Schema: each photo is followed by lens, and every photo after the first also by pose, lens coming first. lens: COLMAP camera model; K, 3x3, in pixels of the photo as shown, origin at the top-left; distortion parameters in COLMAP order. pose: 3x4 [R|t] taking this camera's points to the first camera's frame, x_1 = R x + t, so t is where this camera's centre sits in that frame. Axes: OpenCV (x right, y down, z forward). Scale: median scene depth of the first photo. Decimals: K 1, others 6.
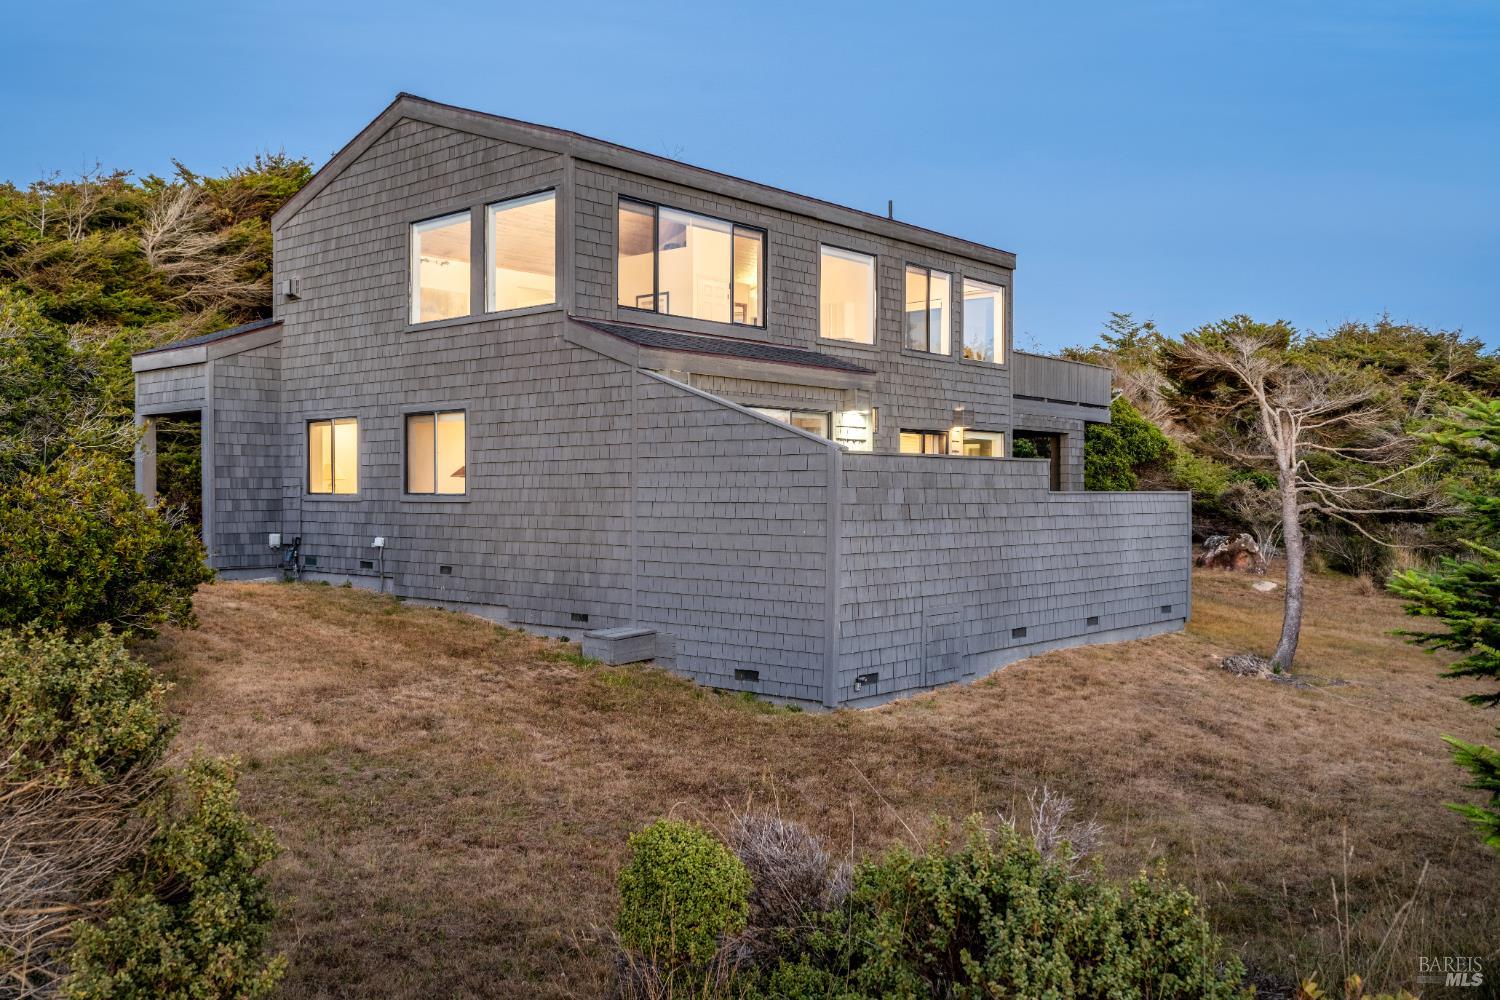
lens RADIAL K [[1297.5, 0, 748.8], [0, 1297.5, 495.8], [0, 0, 1]] dist [-0.003251, 0.003143]
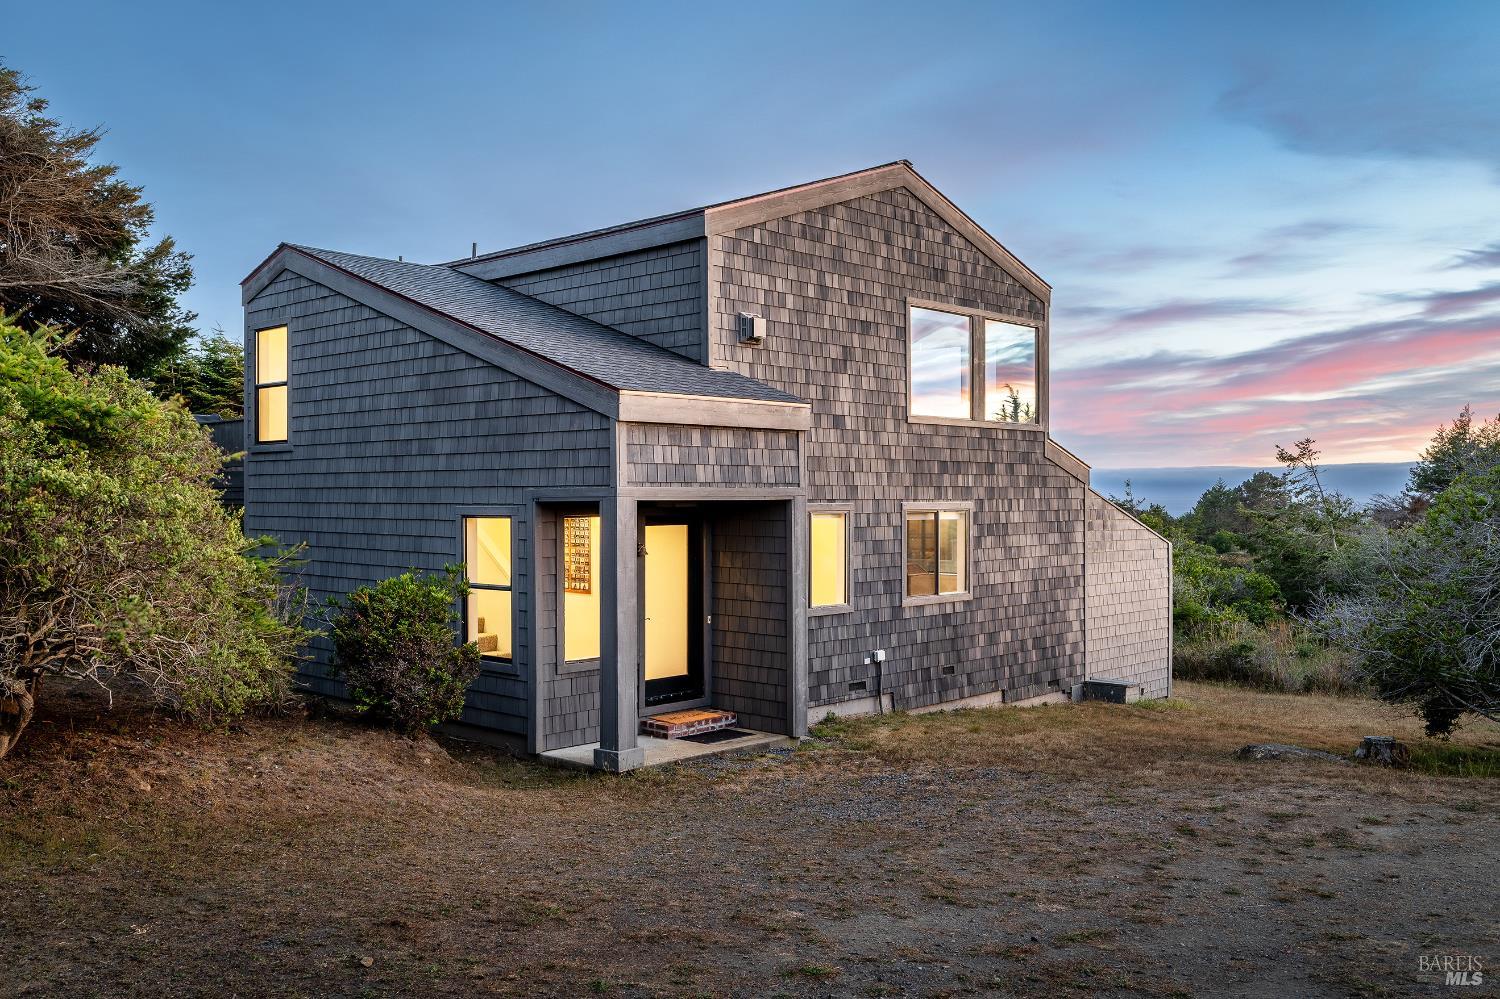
lens RADIAL K [[1297.5, 0, 752.9], [0, 1297.5, 507.7], [0, 0, 1]] dist [-0.003251, 0.003143]
pose [[0.025473, -0.007734, 0.999646, -1.167161], [0.004796, 0.999960, 0.007614, -0.071700], [-0.999664, 0.004600, 0.025509, 1.067226]]
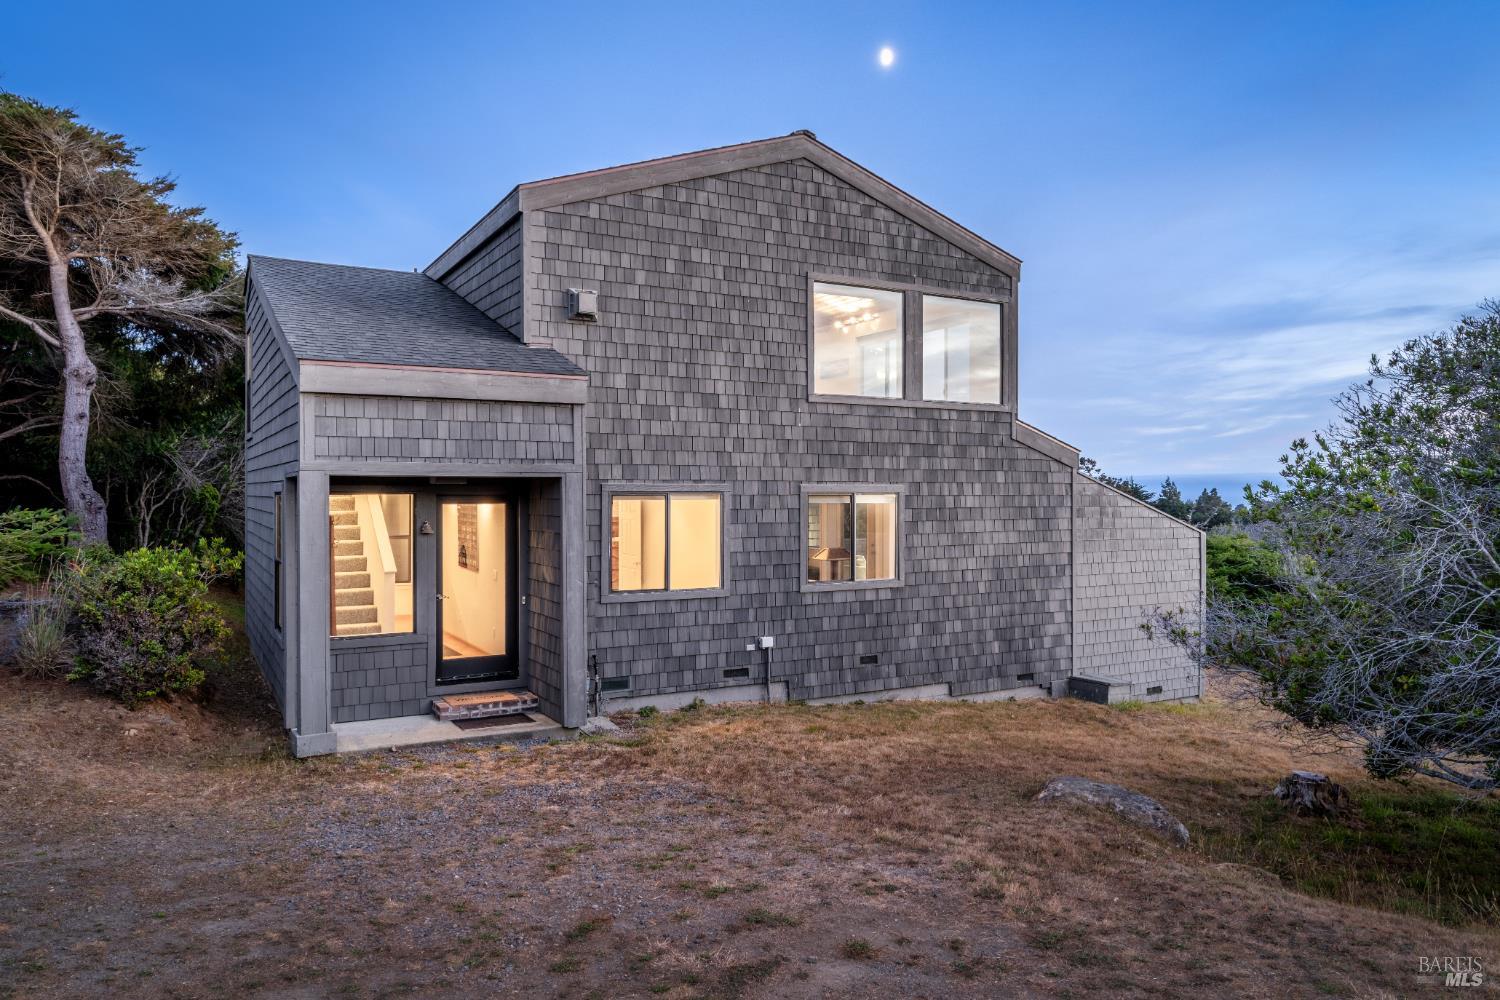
lens RADIAL K [[1030.0, 0, 746.3], [0, 1030.0, 492.7], [0, 0, 1]] dist [-0.001732, -0.004001]
pose [[0.321049, 0.001157, 0.947062, -0.930349], [0.001368, 0.999998, -0.001686, -0.061265], [-0.947062, 0.001837, 0.321047, 0.799692]]
